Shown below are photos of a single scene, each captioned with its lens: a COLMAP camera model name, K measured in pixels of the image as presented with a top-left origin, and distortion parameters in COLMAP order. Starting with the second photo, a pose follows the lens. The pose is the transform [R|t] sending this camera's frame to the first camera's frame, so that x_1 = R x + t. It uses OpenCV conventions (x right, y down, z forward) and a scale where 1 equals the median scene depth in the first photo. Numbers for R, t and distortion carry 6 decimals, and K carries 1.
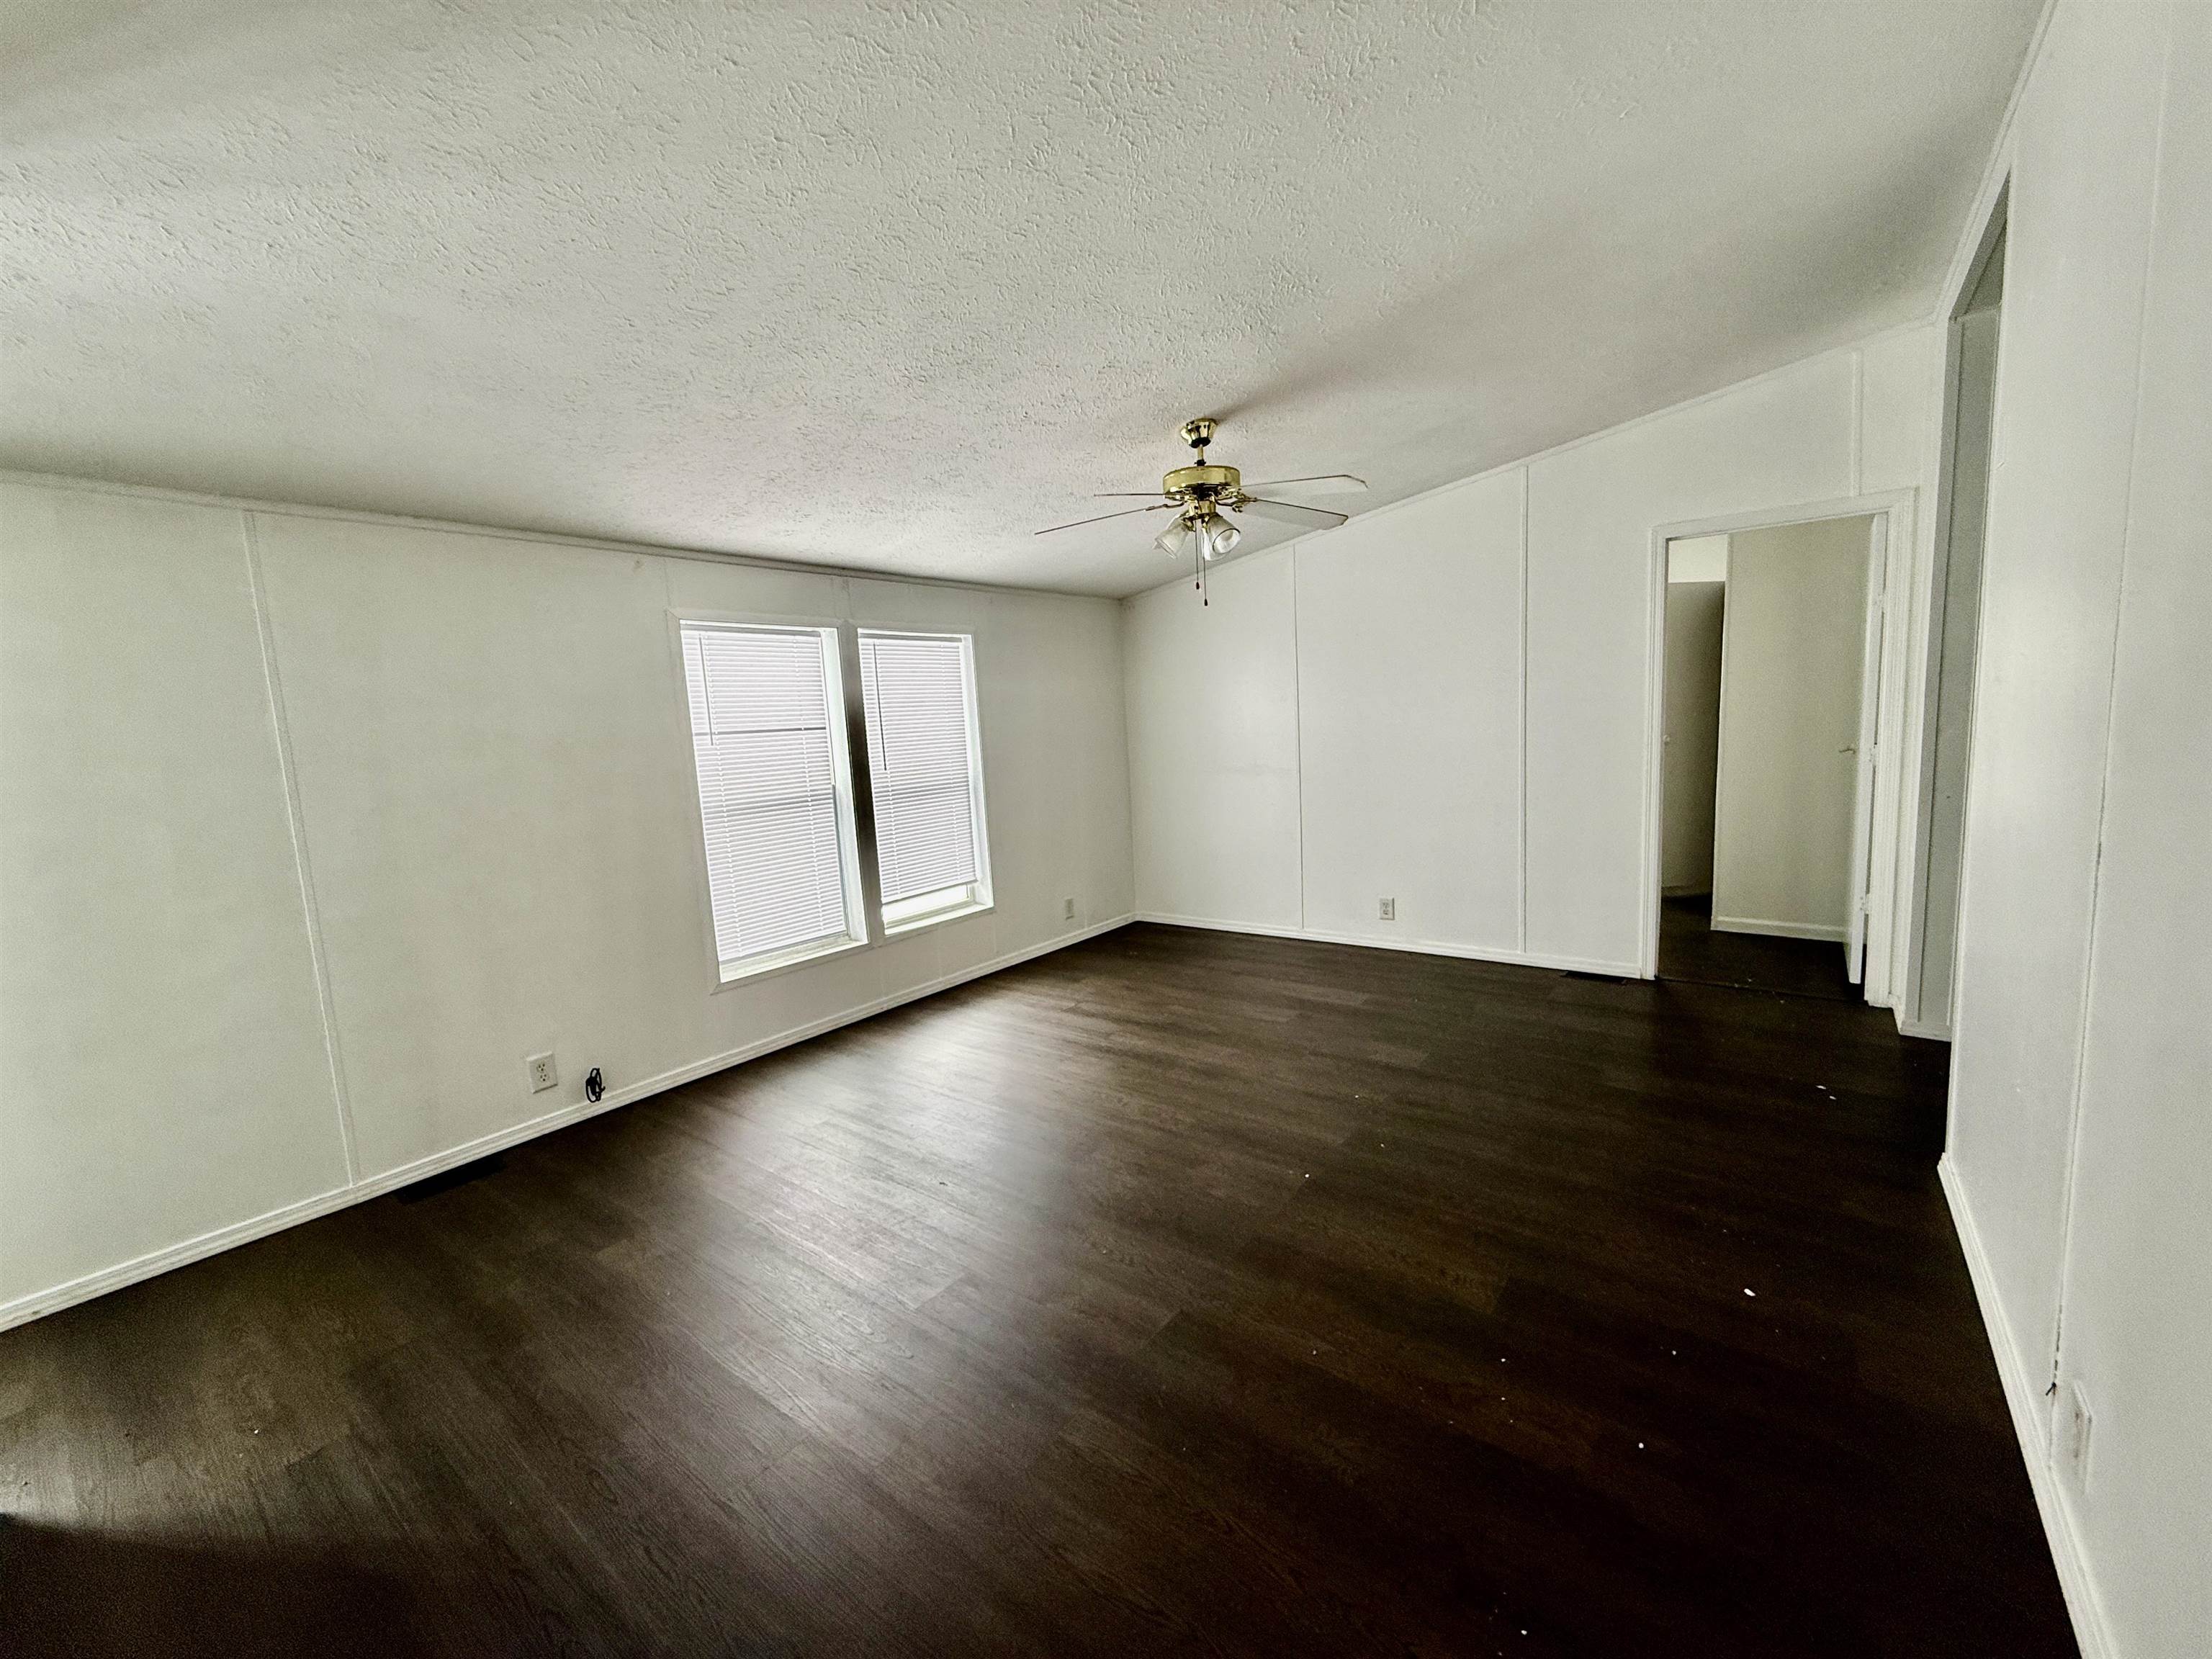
lens RADIAL K [[877.7, 0, 1103.9], [0, 877.7, 829.4], [0, 0, 1]] dist [-0.000037, -0.000065]
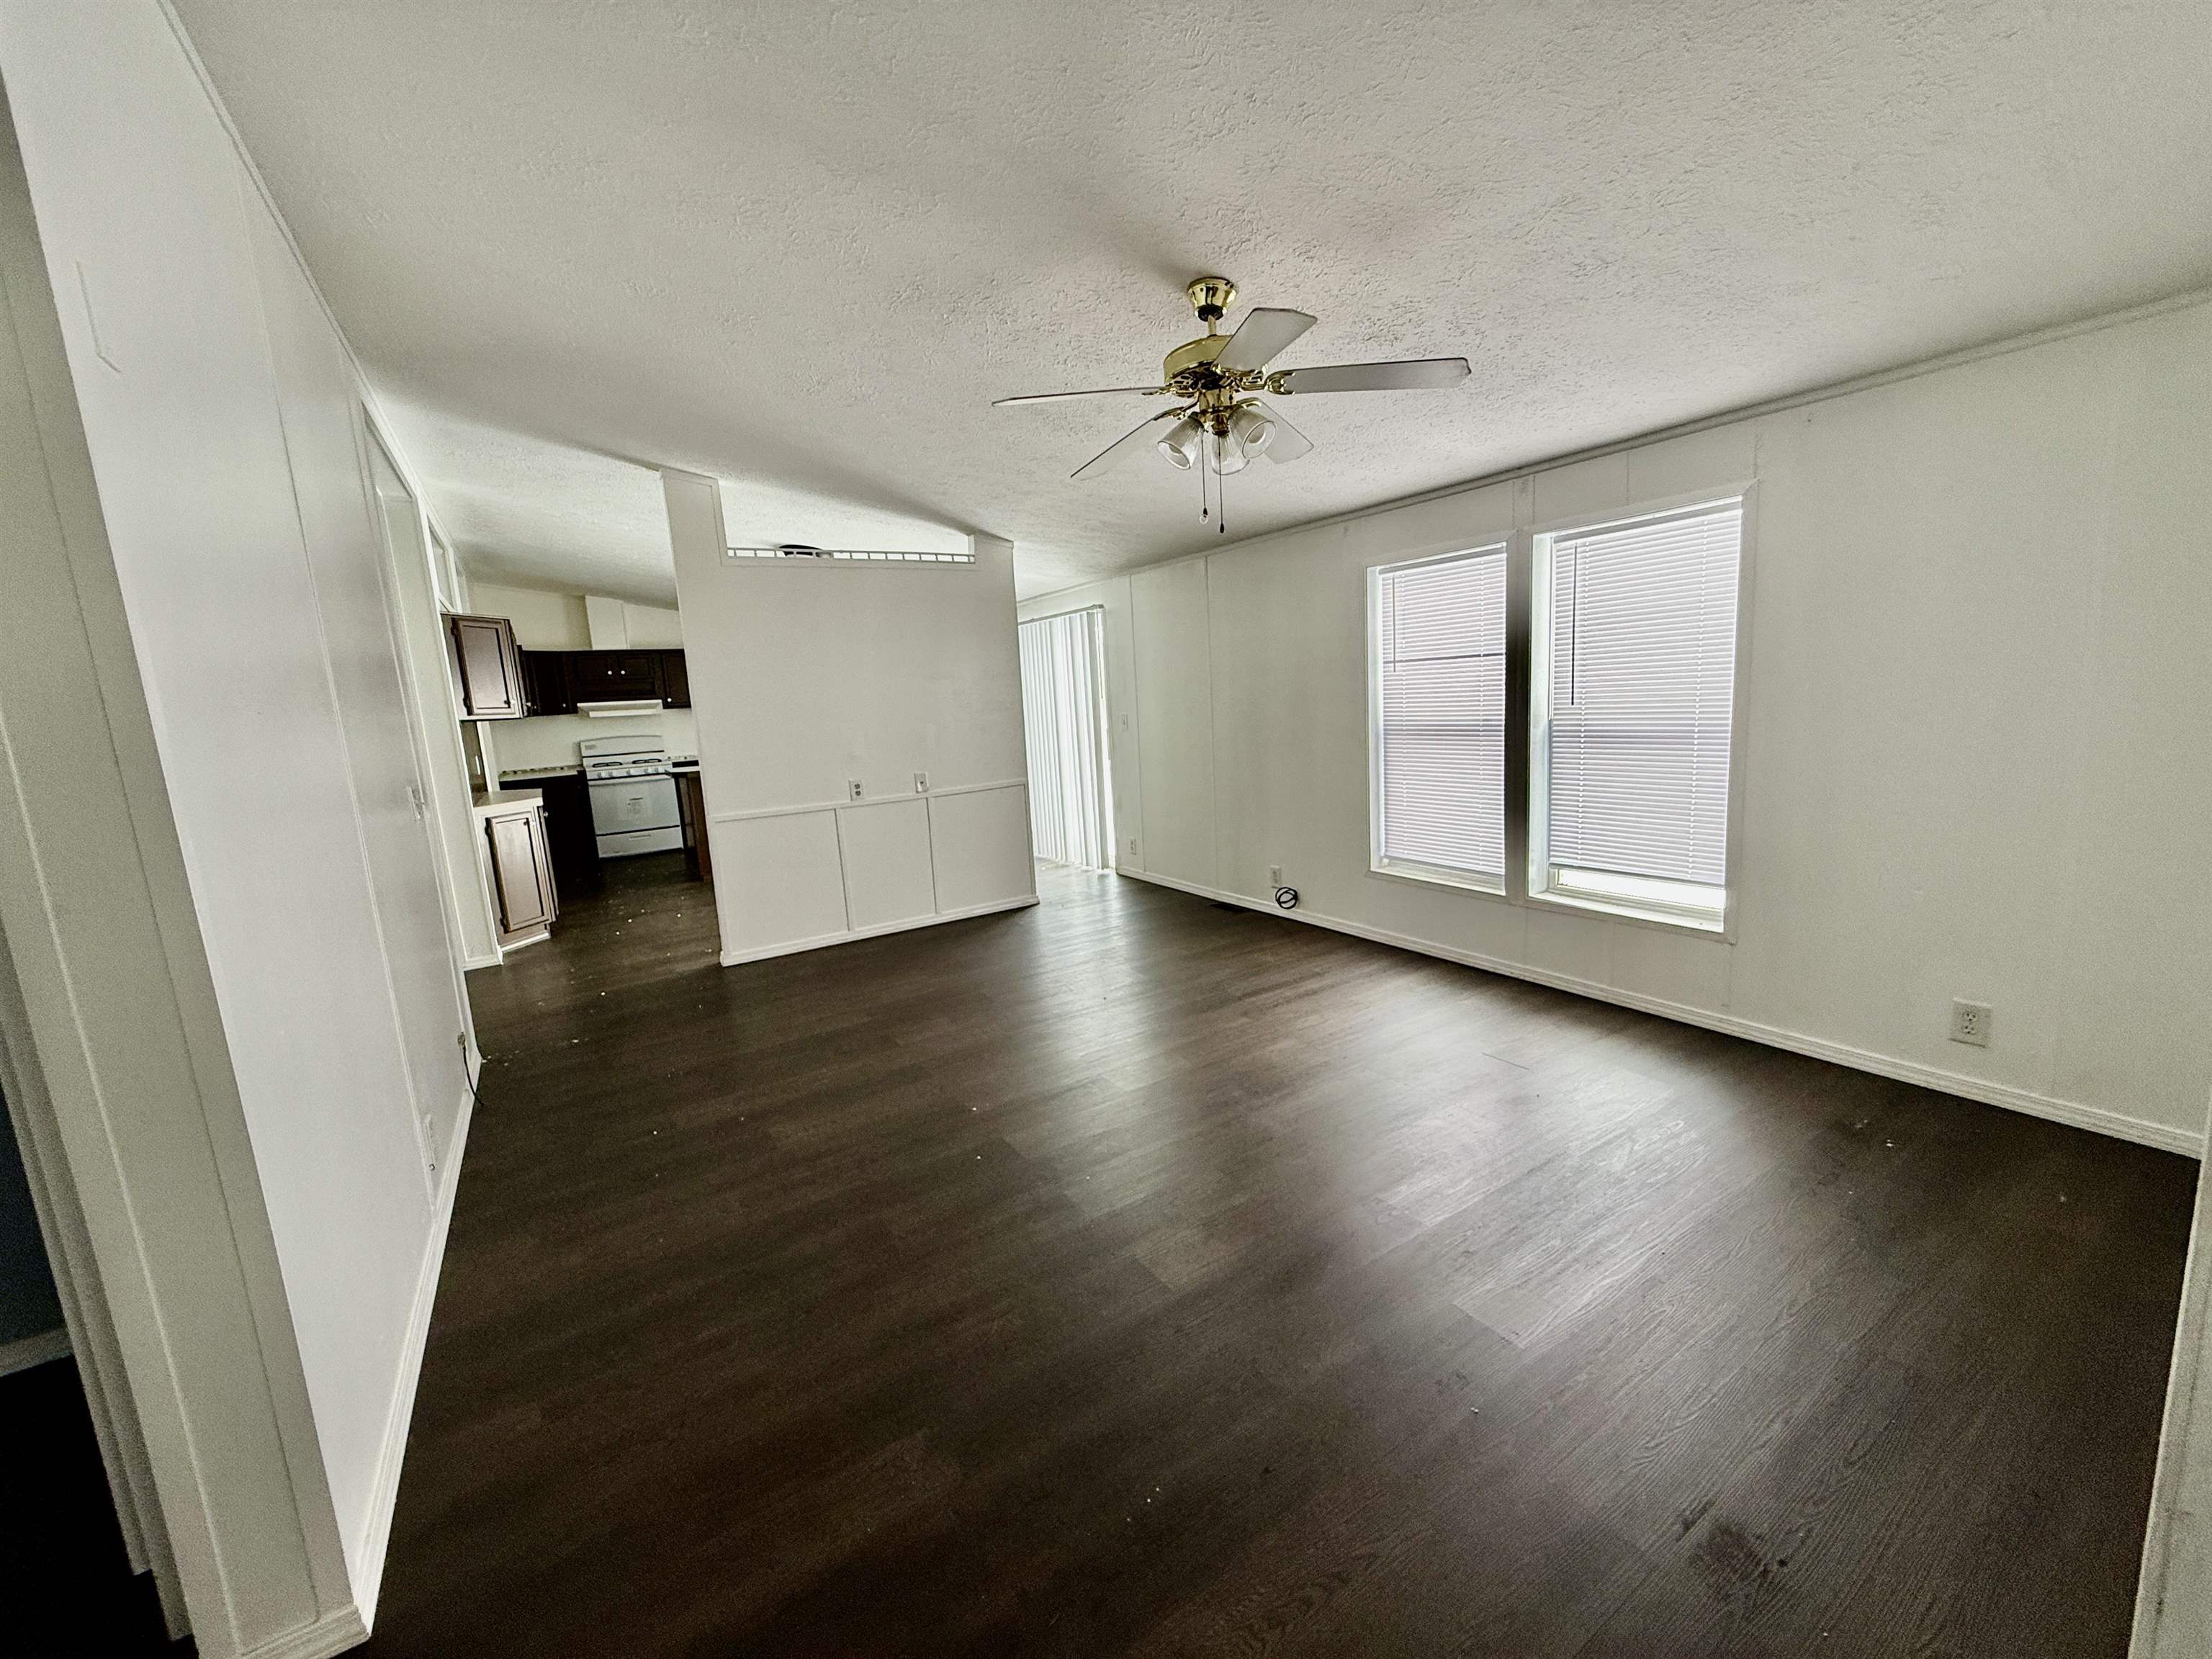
lens RADIAL K [[877.7, 0, 1103.4], [0, 877.7, 817.6], [0, 0, 1]] dist [-0.000037, -0.000065]
pose [[-0.341155, 0.209564, -0.916349, 0.696336], [-0.039383, 0.970790, 0.236677, -0.147998], [0.939182, 0.116832, -0.322937, 0.912764]]
